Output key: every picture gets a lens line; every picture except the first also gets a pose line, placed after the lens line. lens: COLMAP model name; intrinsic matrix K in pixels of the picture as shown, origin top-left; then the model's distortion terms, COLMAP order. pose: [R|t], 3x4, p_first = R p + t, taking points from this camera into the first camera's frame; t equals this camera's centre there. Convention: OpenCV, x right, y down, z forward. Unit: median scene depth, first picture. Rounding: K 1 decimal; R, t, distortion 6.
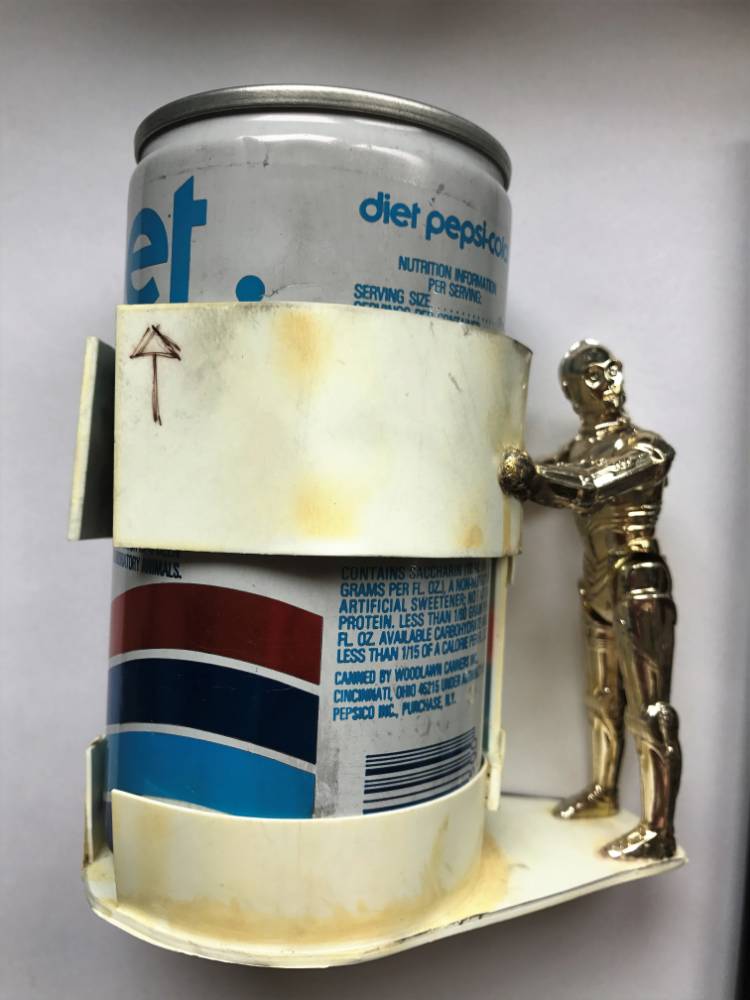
lens RADIAL K [[846.4, 0, 362.4], [0, 846.4, 500.5], [0, 0, 1]] dist [0.007724, -0.052912]
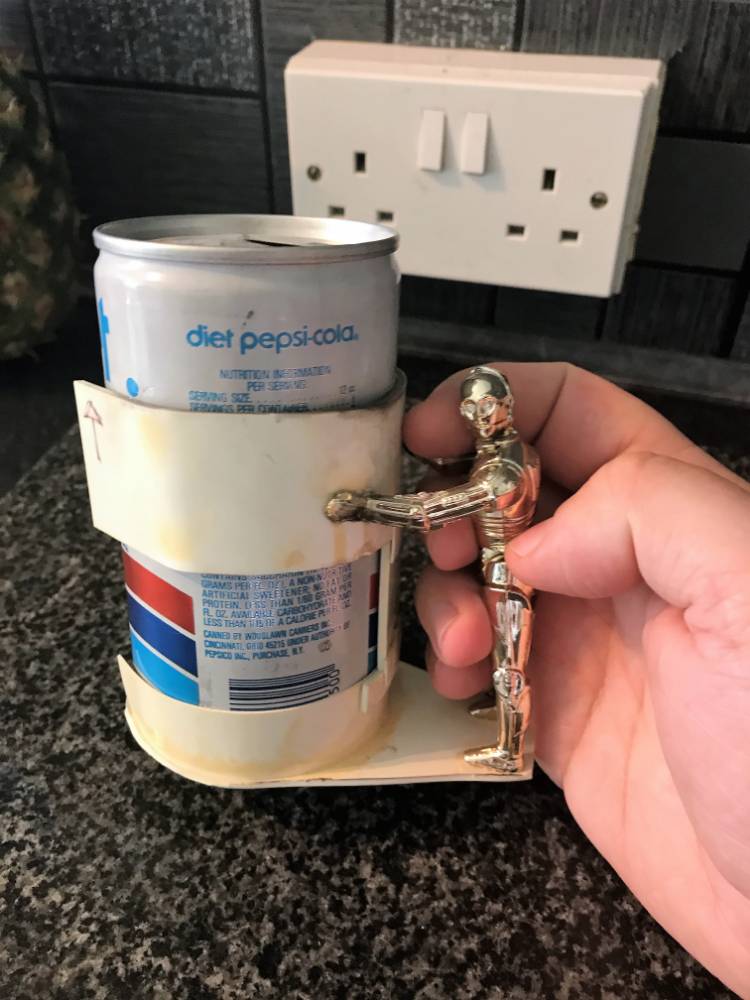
lens RADIAL K [[817.4, 0, 375.0], [0, 817.4, 500.0], [0, 0, 1]] dist [0.066782, -0.245224]
pose [[0.893298, 0.158649, -0.420534, 0.836073], [-0.001822, 0.936904, 0.349583, -0.543315], [0.449461, -0.311515, 0.837223, -0.049320]]
